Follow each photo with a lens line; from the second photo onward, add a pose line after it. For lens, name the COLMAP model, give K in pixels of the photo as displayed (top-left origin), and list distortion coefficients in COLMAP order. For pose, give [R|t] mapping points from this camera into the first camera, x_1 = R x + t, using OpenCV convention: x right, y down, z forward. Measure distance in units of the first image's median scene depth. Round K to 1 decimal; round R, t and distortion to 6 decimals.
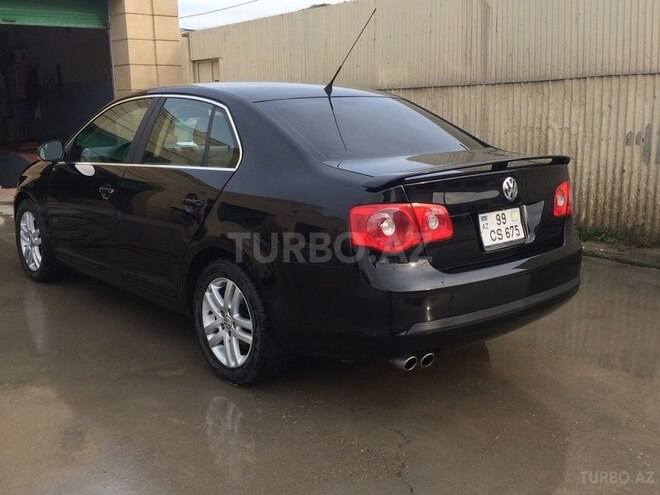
lens RADIAL K [[731.2, 0, 330.0], [0, 731.2, 247.5], [0, 0, 1]] dist [0.071891, -0.049821]
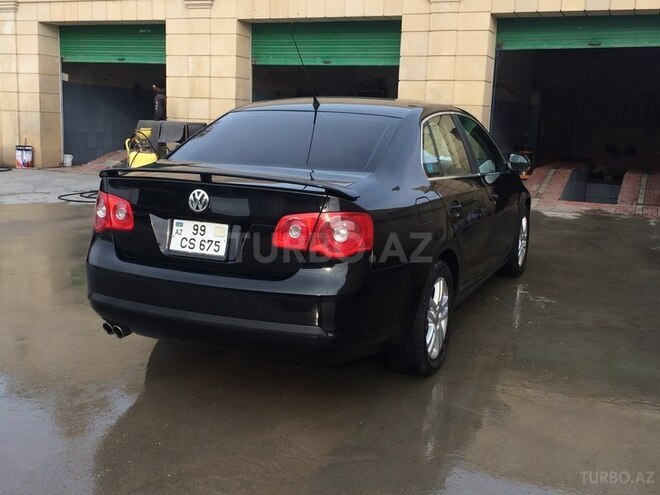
lens RADIAL K [[731.2, 0, 330.0], [0, 731.2, 247.5], [0, 0, 1]] dist [0.071891, -0.049821]
pose [[0.433584, 0.188679, -0.881139, 0.753745], [-0.214656, 0.971311, 0.102361, -0.098411], [0.875173, 0.144760, 0.461646, 0.431716]]
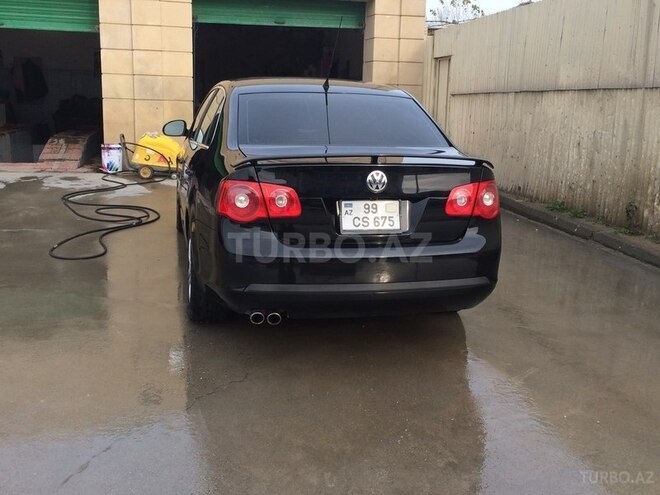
lens RADIAL K [[731.2, 0, 330.0], [0, 731.2, 247.5], [0, 0, 1]] dist [0.071891, -0.049821]
pose [[0.880936, 0.134688, -0.453665, 0.427326], [-0.131954, 0.990533, 0.037847, -0.008825], [0.454467, 0.026522, 0.890368, -0.003809]]
